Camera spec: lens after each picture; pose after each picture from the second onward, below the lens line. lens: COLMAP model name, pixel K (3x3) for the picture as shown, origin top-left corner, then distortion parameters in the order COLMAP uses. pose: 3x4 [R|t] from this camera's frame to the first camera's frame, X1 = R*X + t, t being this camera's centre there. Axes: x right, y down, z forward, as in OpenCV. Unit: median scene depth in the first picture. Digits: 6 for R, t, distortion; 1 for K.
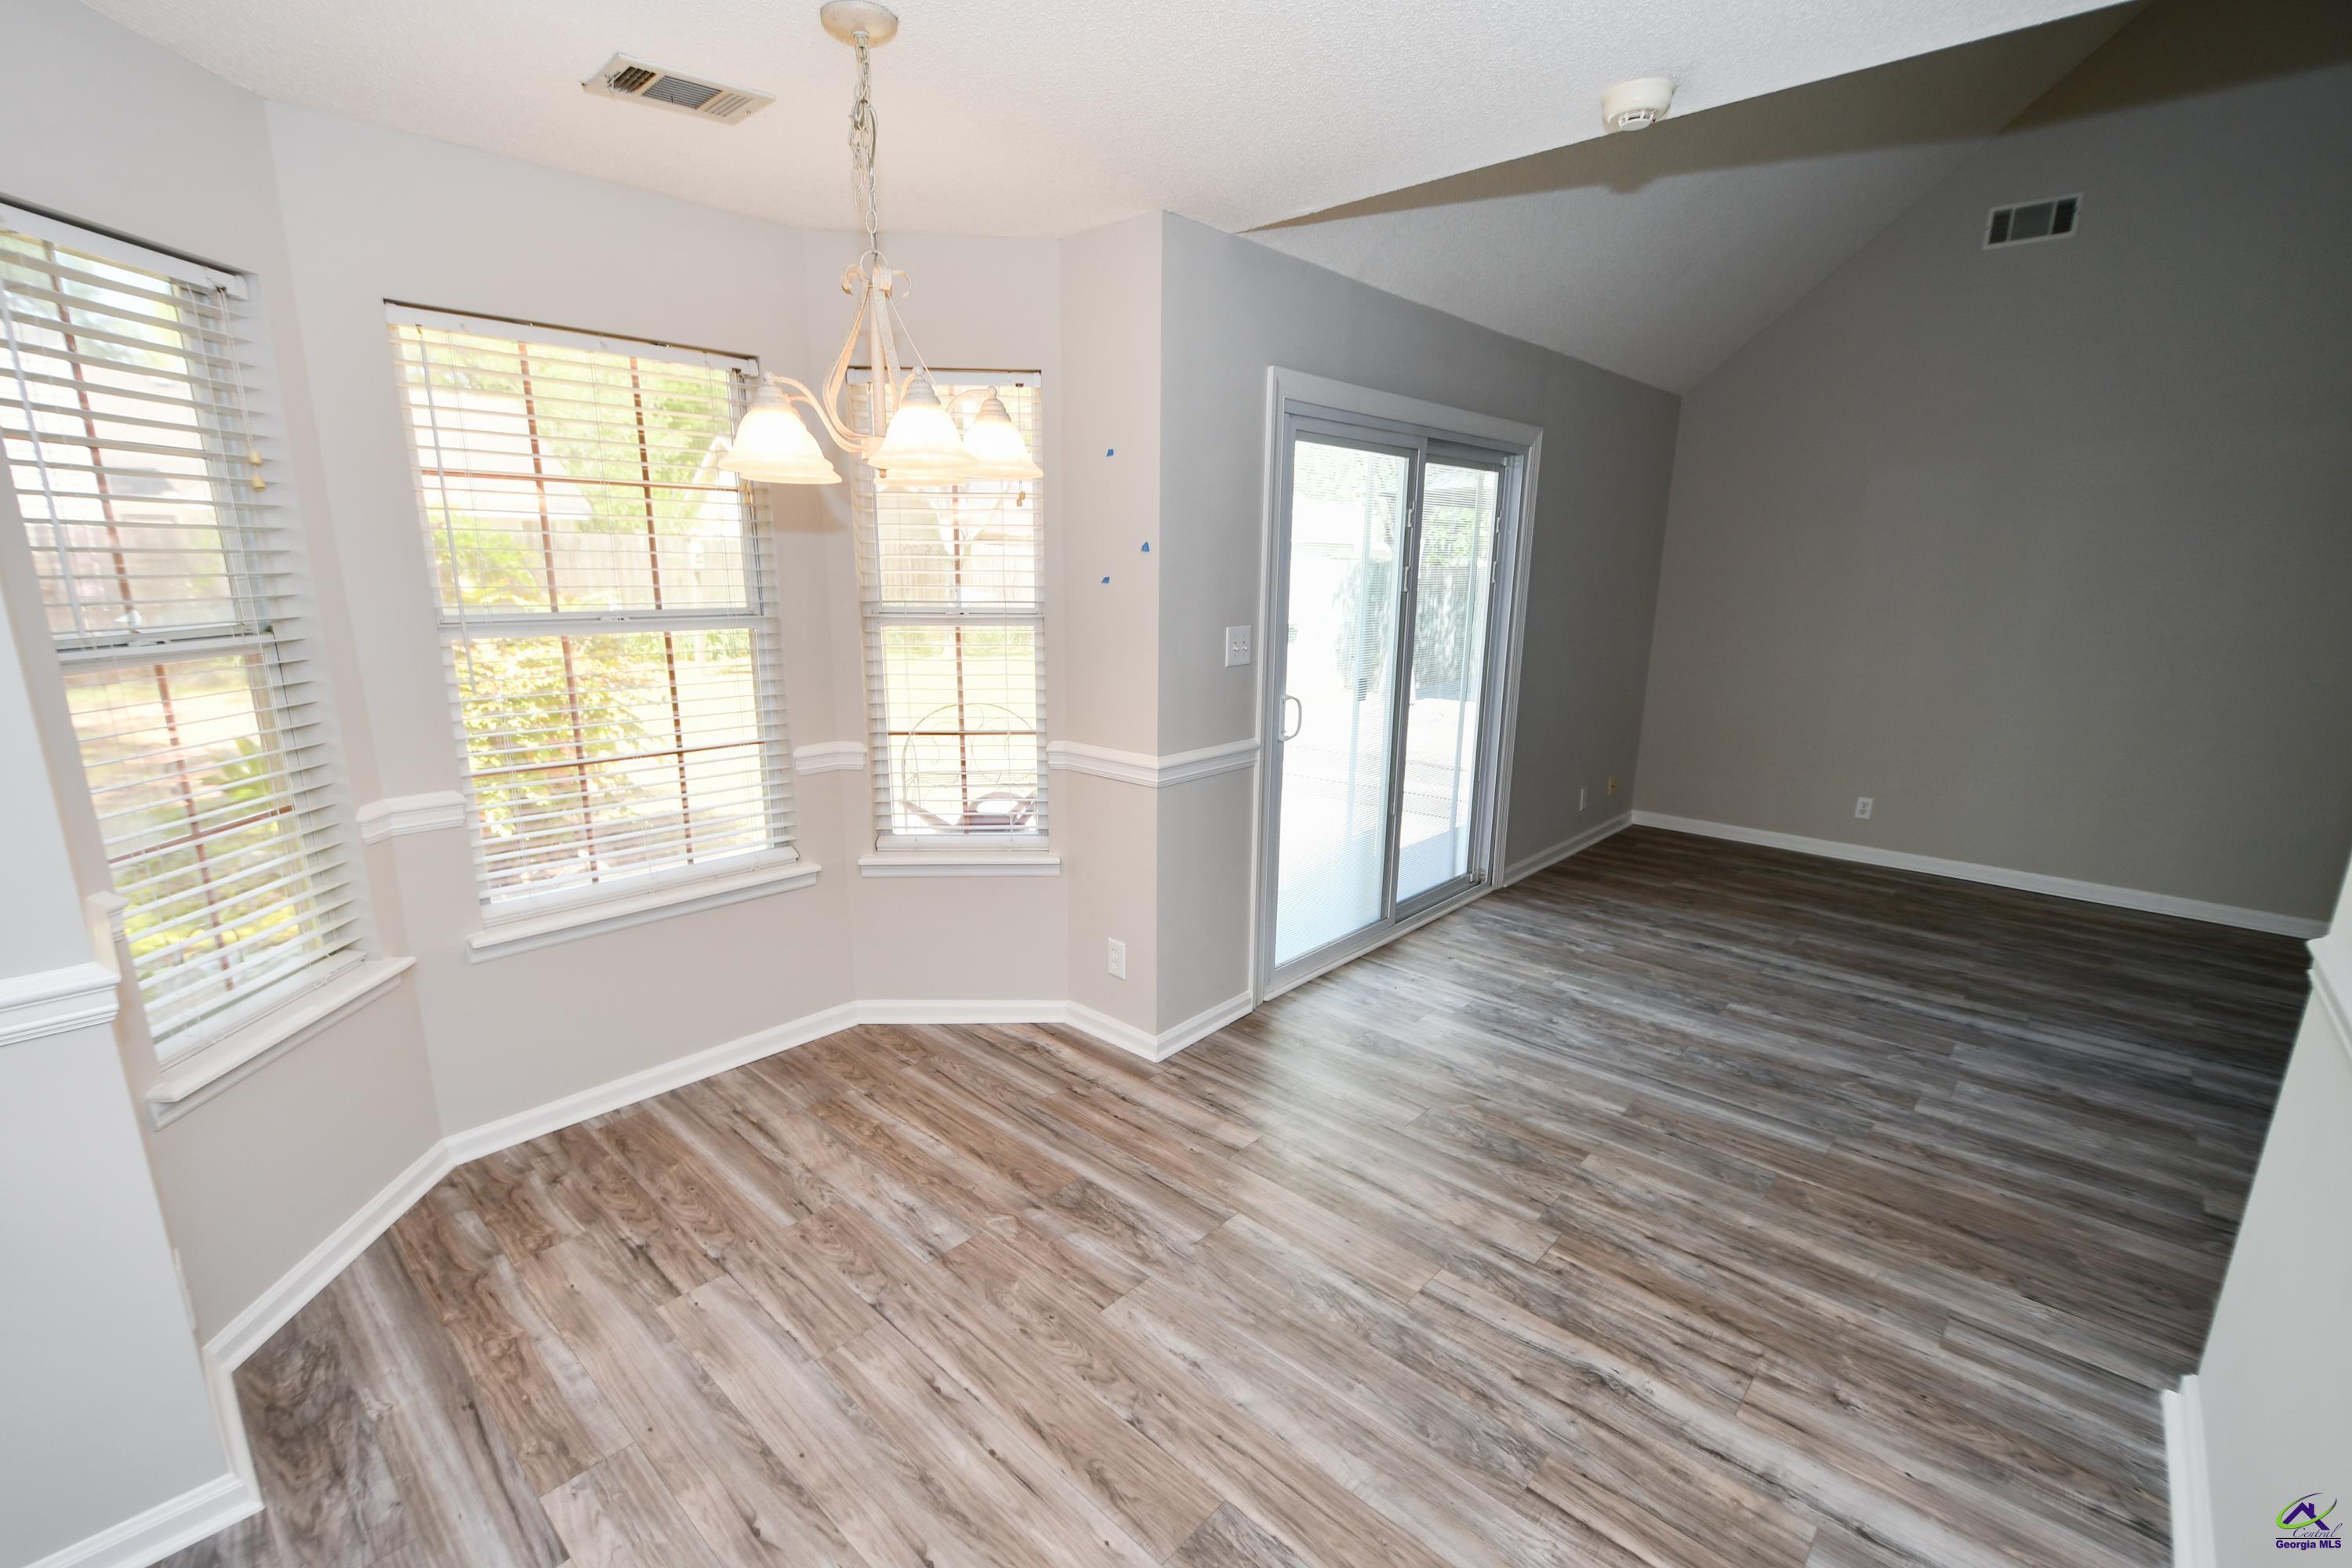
lens RADIAL K [[1027.4, 0, 1150.4], [0, 1027.4, 814.1], [0, 0, 1]] dist [0.010147, -0.010413]
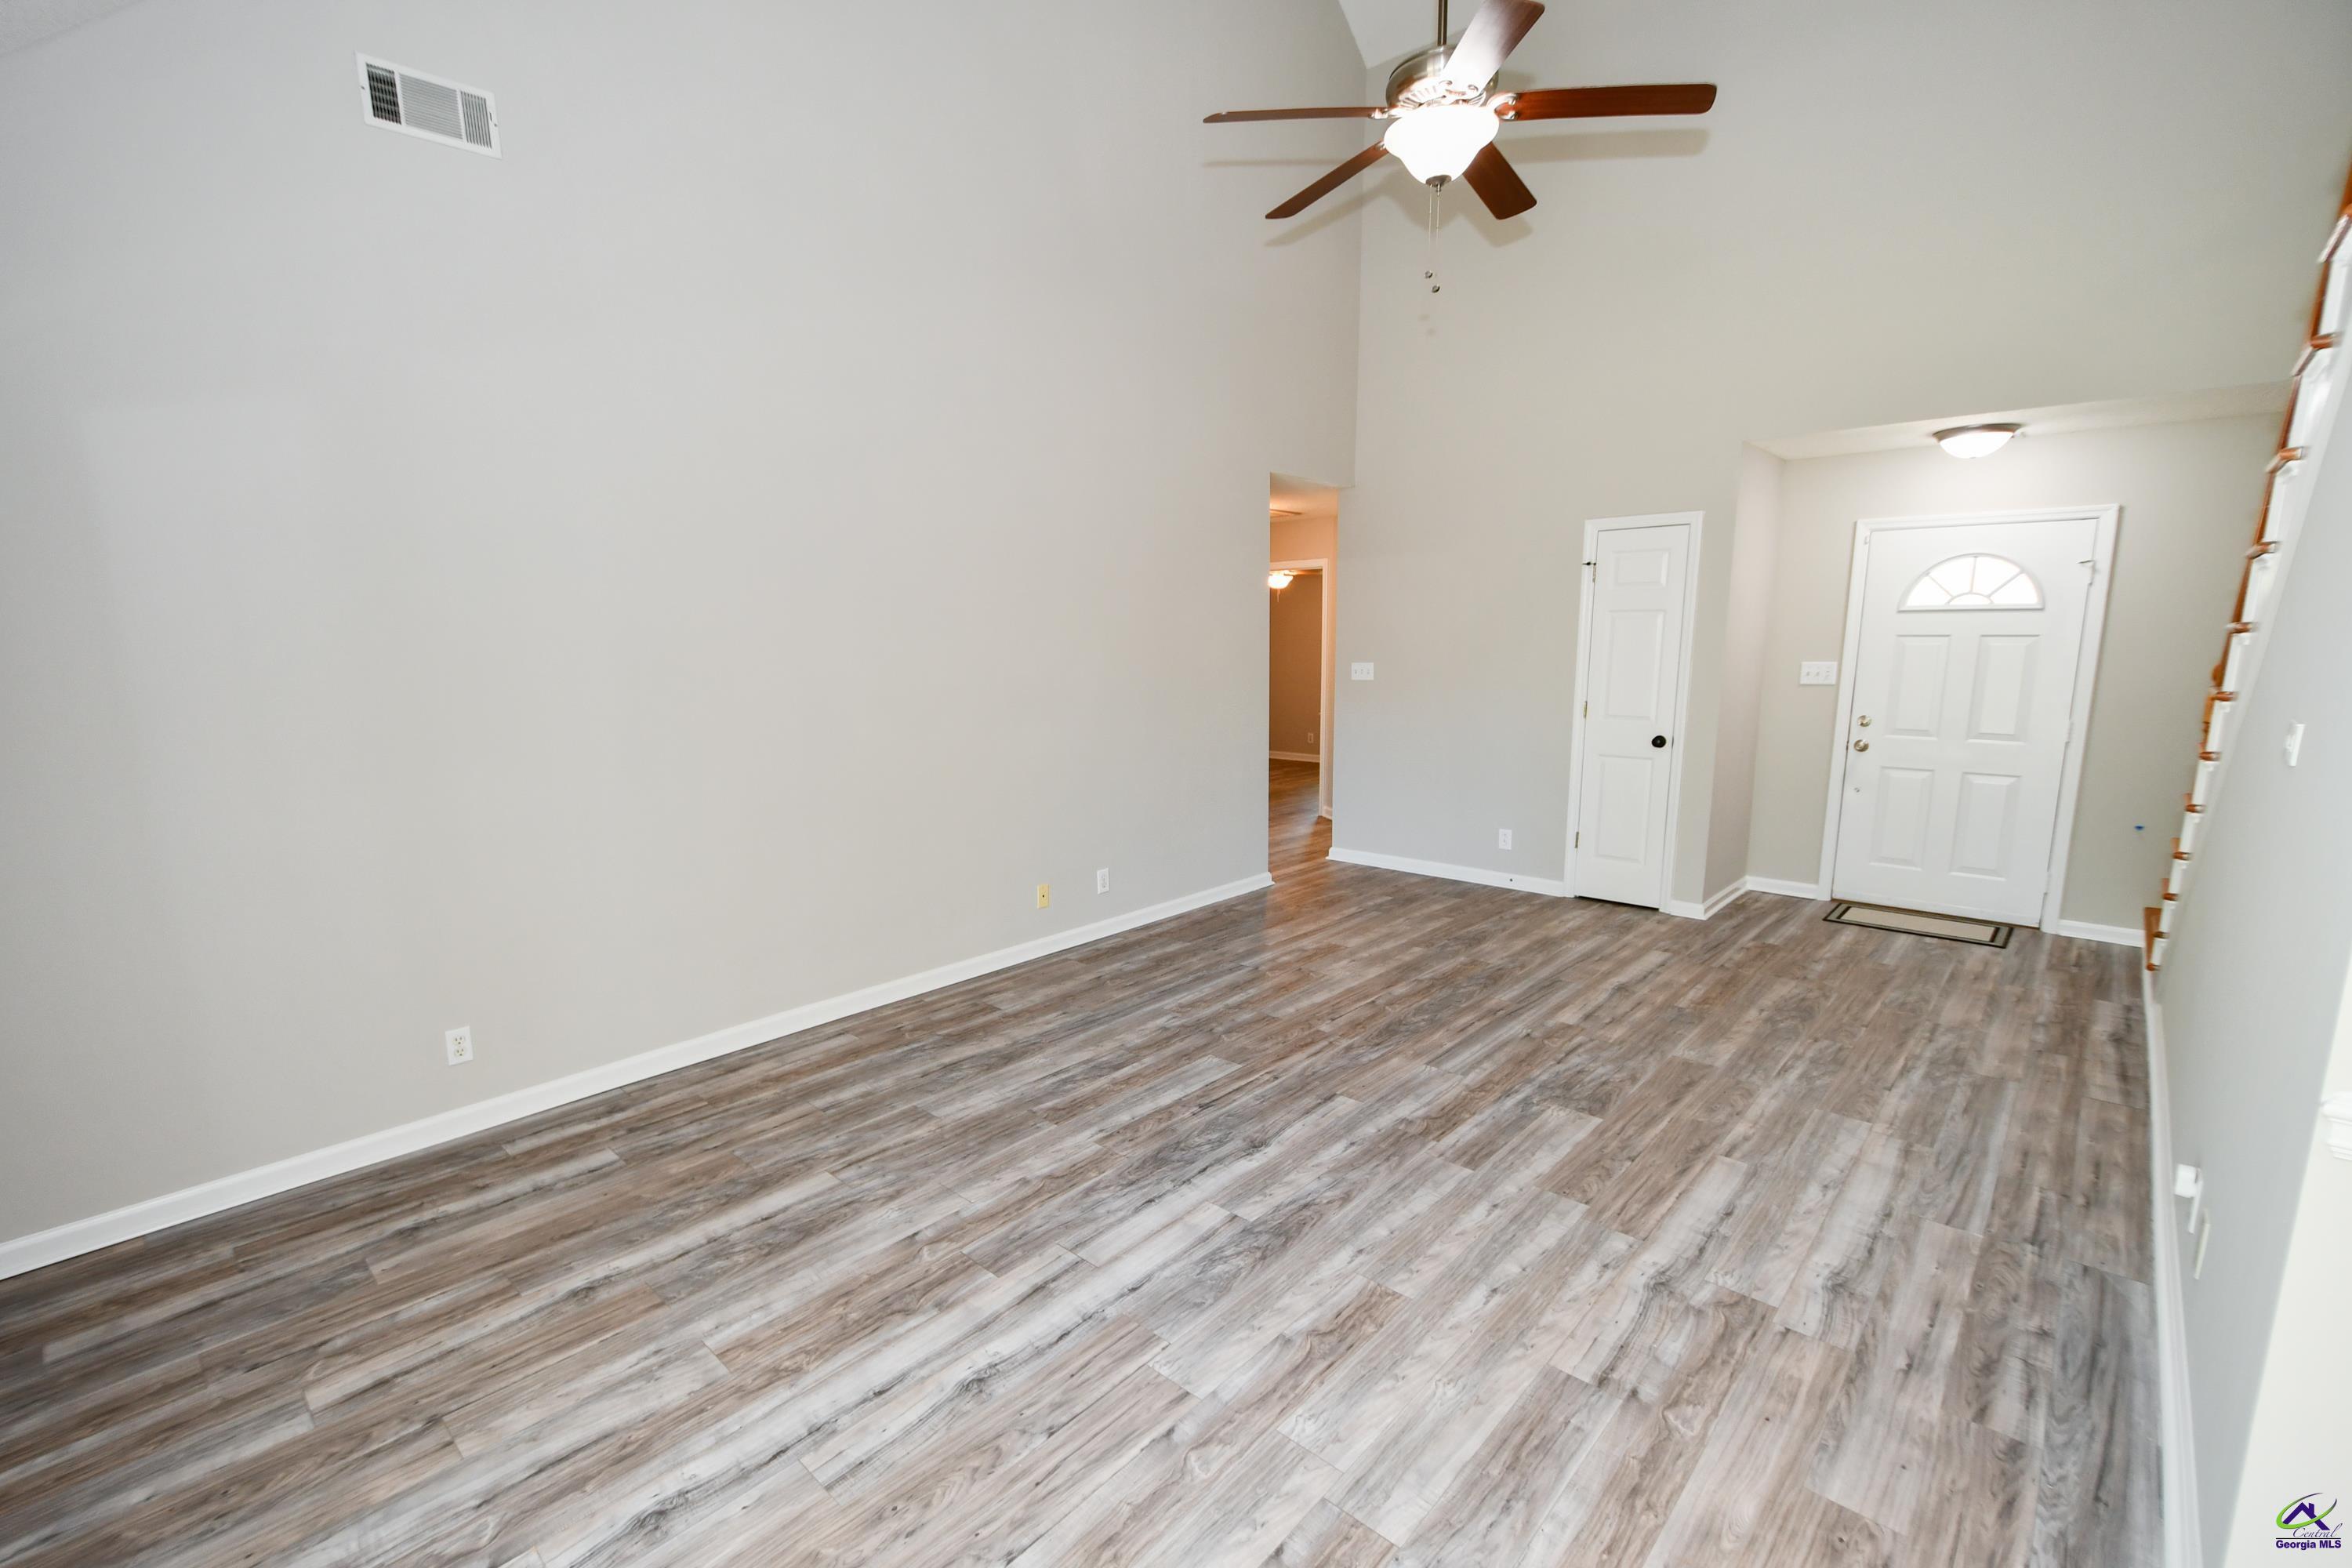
lens RADIAL K [[1027.4, 0, 1150.4], [0, 1027.4, 814.1], [0, 0, 1]] dist [0.010147, -0.010413]
pose [[-0.000554, -0.185974, 0.982555, 0.243432], [0.252893, 0.950590, 0.180066, -0.259848], [-0.967494, 0.248580, 0.046505, 1.026989]]
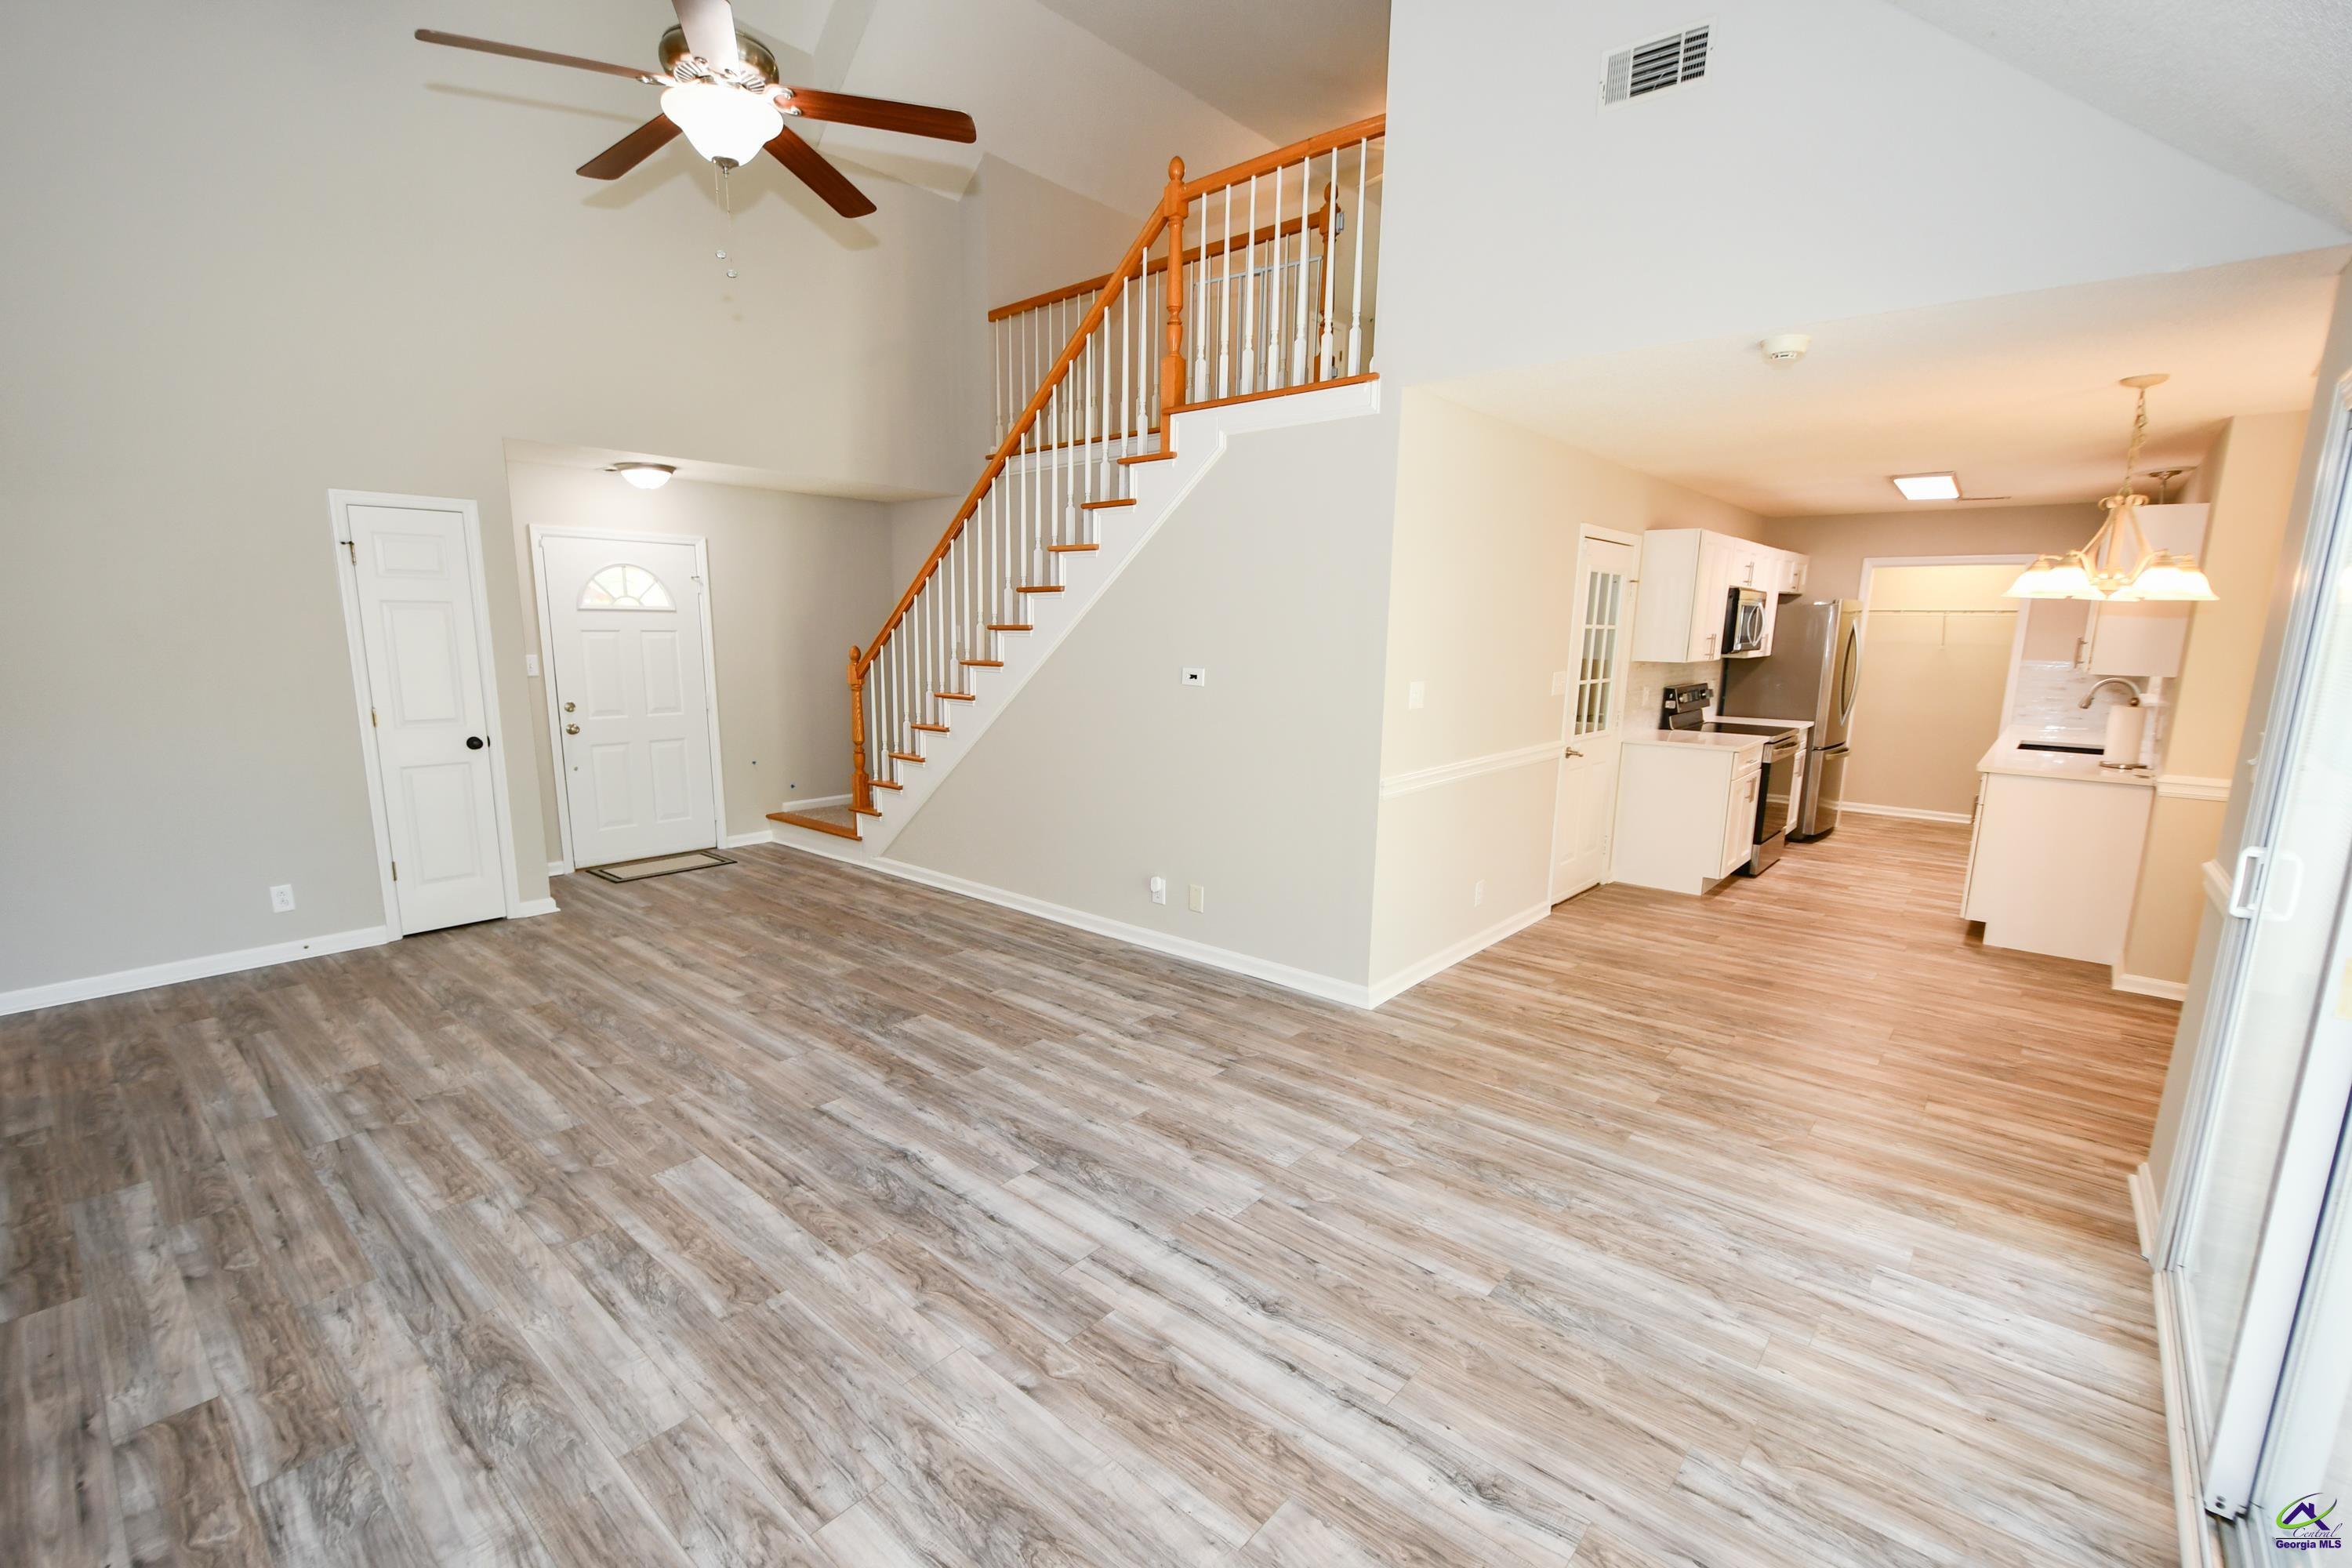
lens RADIAL K [[1032.6, 0, 1151.3], [0, 1032.6, 811.1], [0, 0, 1]] dist [0.005854, -0.006392]
pose [[-0.999392, -0.014528, -0.031705, 1.018867], [-0.026298, 0.911044, 0.411469, -0.462419], [0.022907, 0.412052, -0.910872, 1.866497]]
